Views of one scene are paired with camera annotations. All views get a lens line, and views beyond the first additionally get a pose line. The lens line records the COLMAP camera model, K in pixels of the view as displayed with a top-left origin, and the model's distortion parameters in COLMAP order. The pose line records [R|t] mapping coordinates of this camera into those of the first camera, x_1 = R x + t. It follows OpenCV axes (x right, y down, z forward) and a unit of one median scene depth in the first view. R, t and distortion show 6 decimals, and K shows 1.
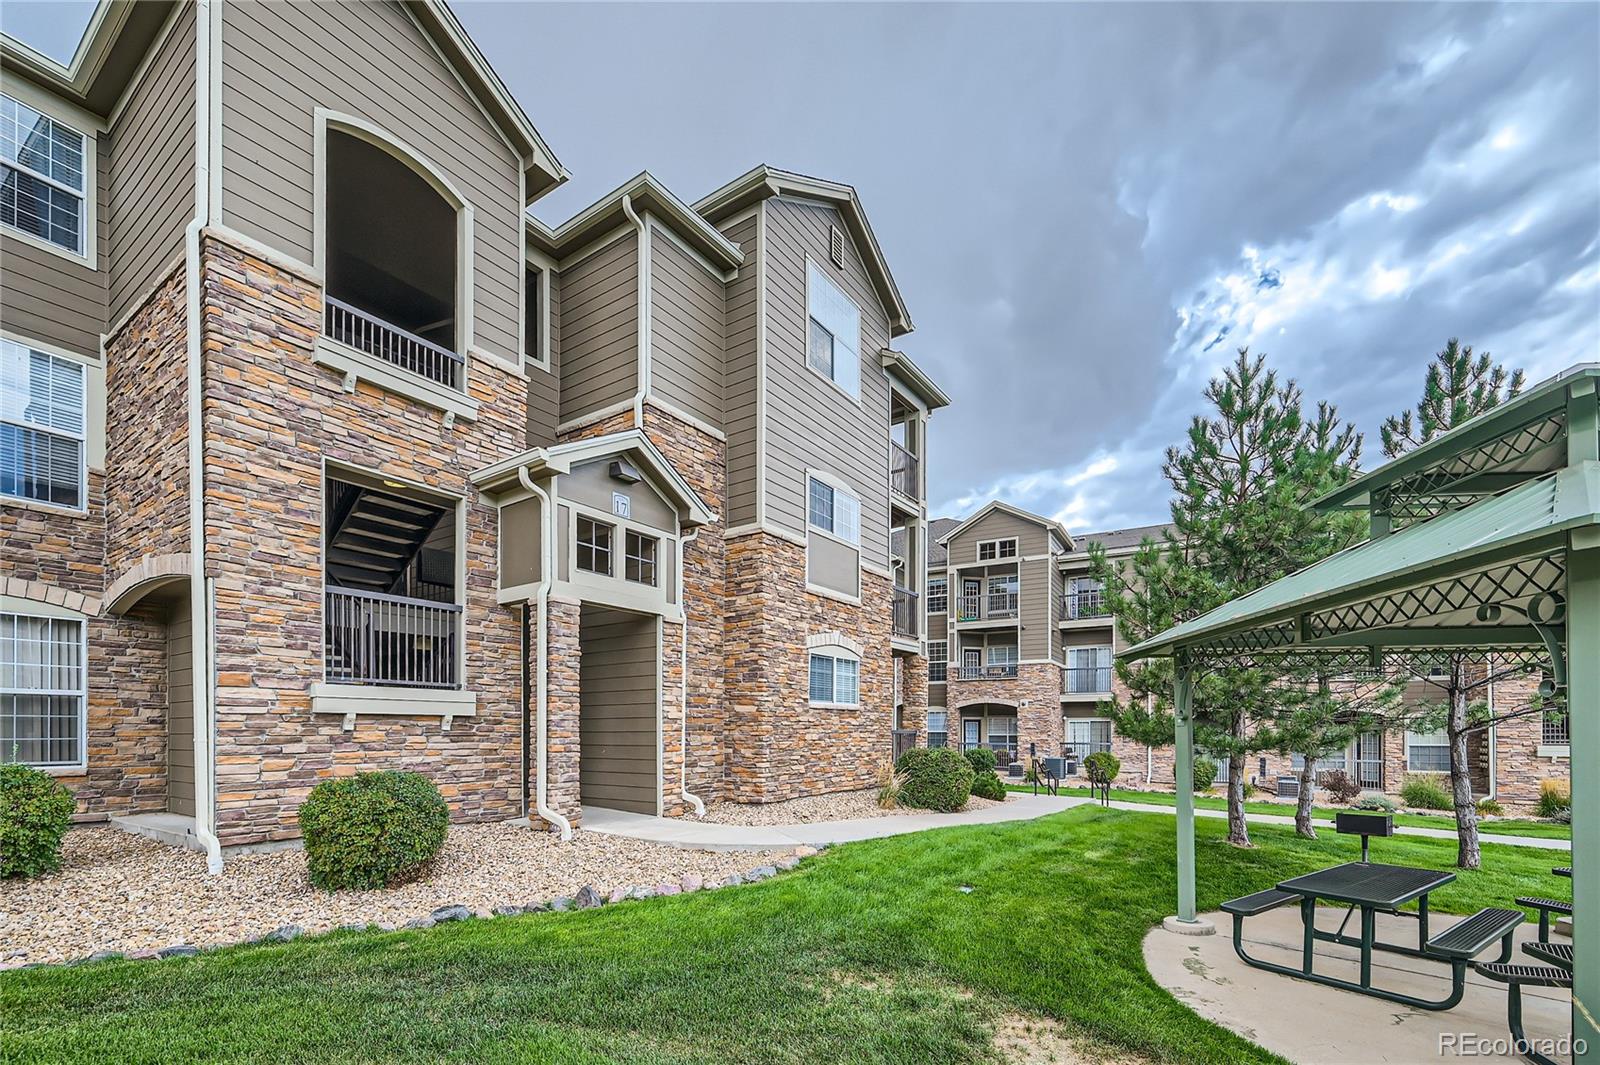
lens RADIAL K [[639.6, 0, 800.0], [0, 639.6, 532.5], [0, 0, 1]] dist [-0.001293, 0.000006]
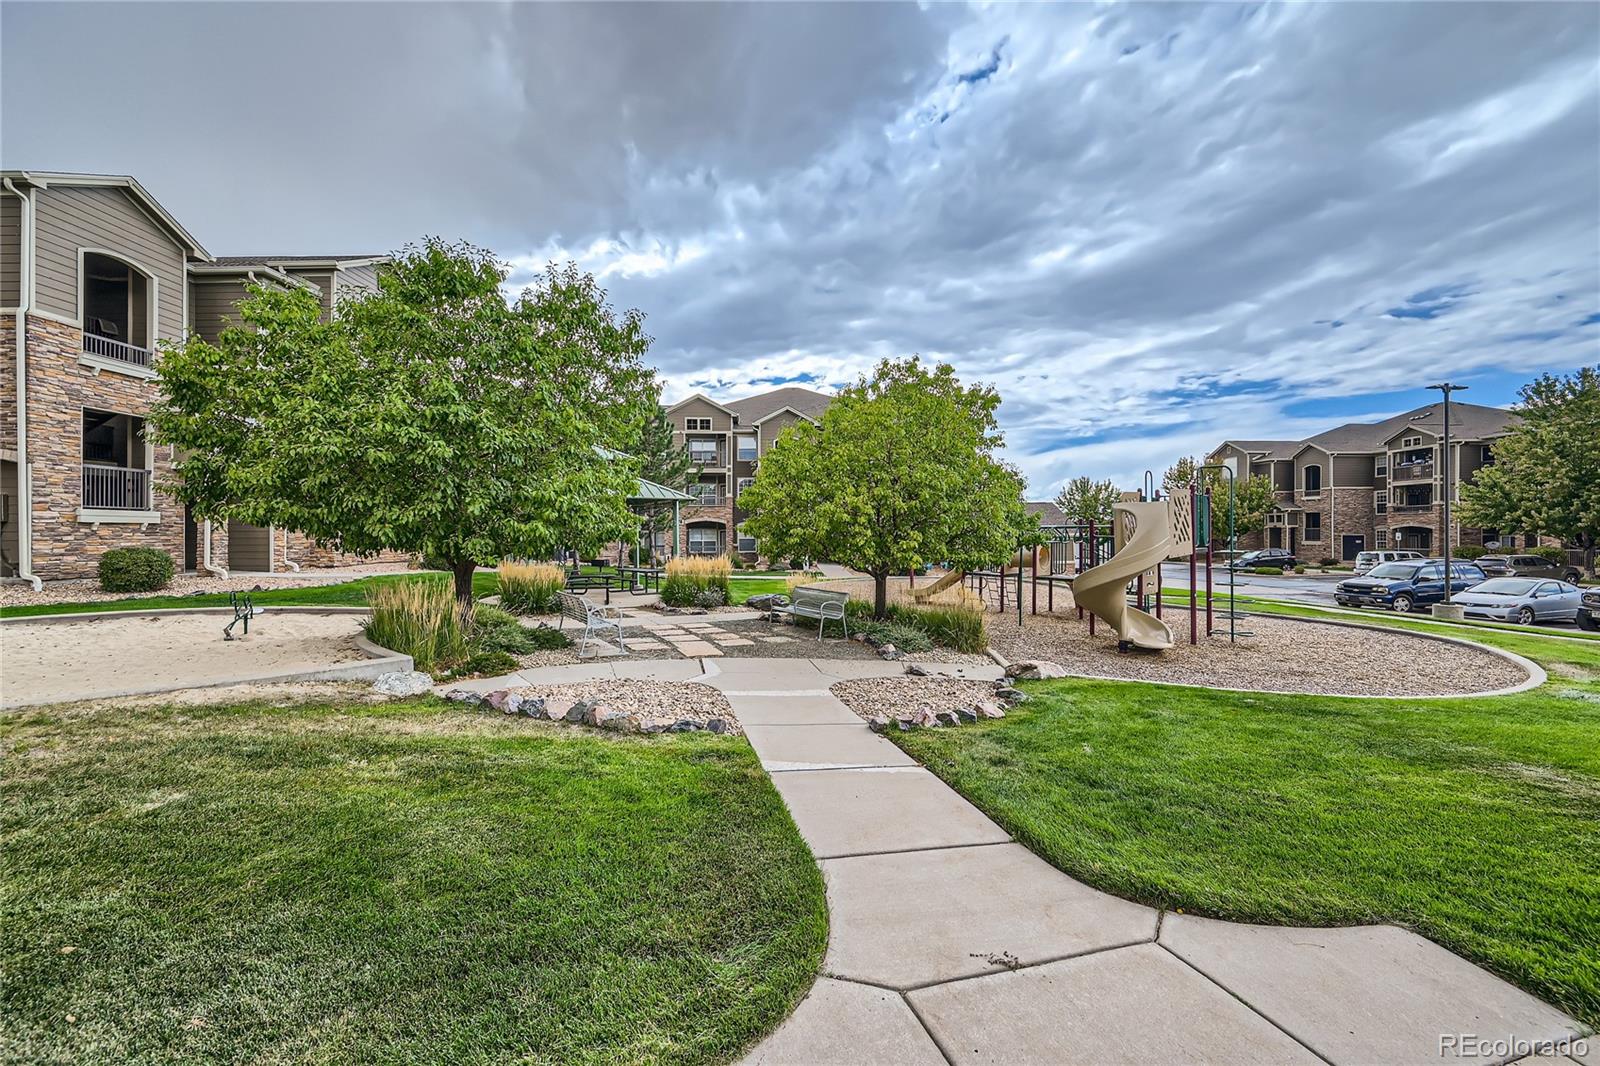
lens RADIAL K [[639.6, 0, 800.0], [0, 639.6, 533.0], [0, 0, 1]] dist [-0.001293, 0.000006]
pose [[0.824515, 0.002853, 0.565832, 0.013746], [-0.171884, 0.953997, 0.245654, -0.636297], [-0.539101, -0.299803, 0.787076, -2.035628]]
